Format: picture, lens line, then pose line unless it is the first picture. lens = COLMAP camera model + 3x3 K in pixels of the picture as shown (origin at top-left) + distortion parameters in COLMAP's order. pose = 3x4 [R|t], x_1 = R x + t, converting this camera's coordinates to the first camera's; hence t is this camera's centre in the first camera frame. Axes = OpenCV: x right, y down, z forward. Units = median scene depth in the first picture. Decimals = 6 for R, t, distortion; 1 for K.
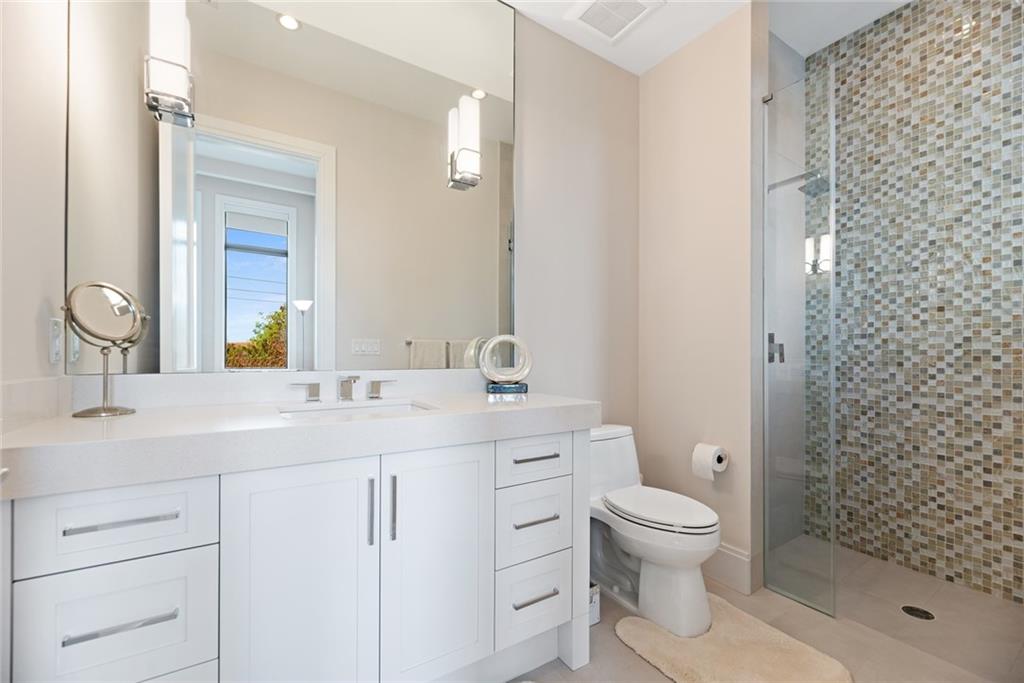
lens RADIAL K [[415.1, 0, 500.3], [0, 415.1, 360.2], [0, 0, 1]] dist [-0.001588, 0.000282]
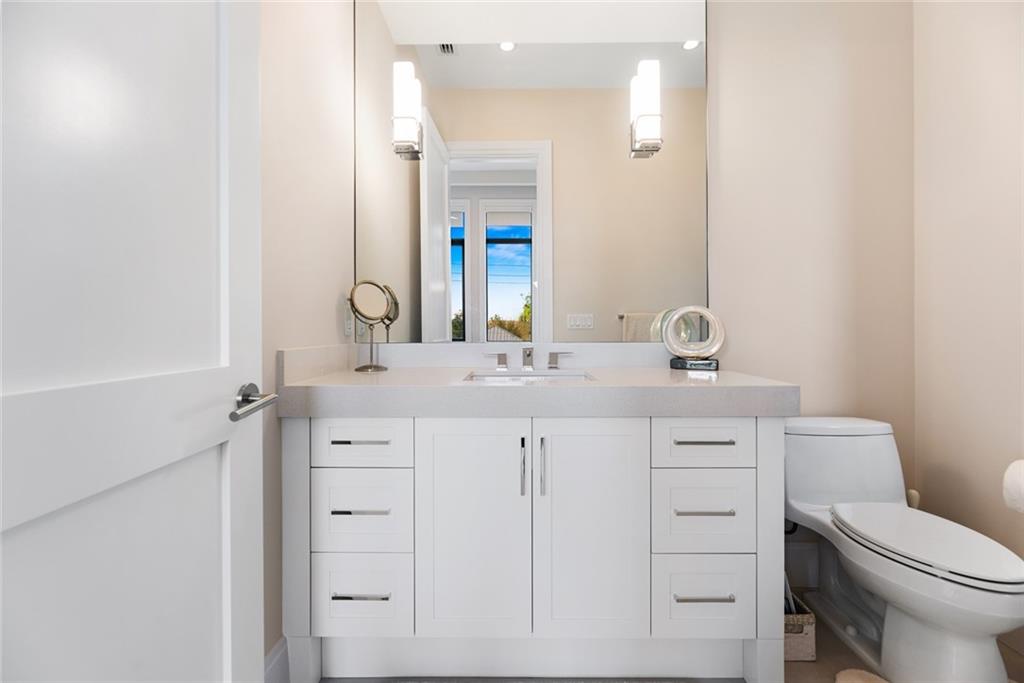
lens RADIAL K [[415.1, 0, 502.7], [0, 415.1, 335.7], [0, 0, 1]] dist [-0.001588, 0.000282]
pose [[0.844632, 0.003051, -0.535339, 0.151506], [-0.001708, 0.999994, 0.003005, 0.002411], [0.535344, -0.001624, 0.844632, 0.005552]]
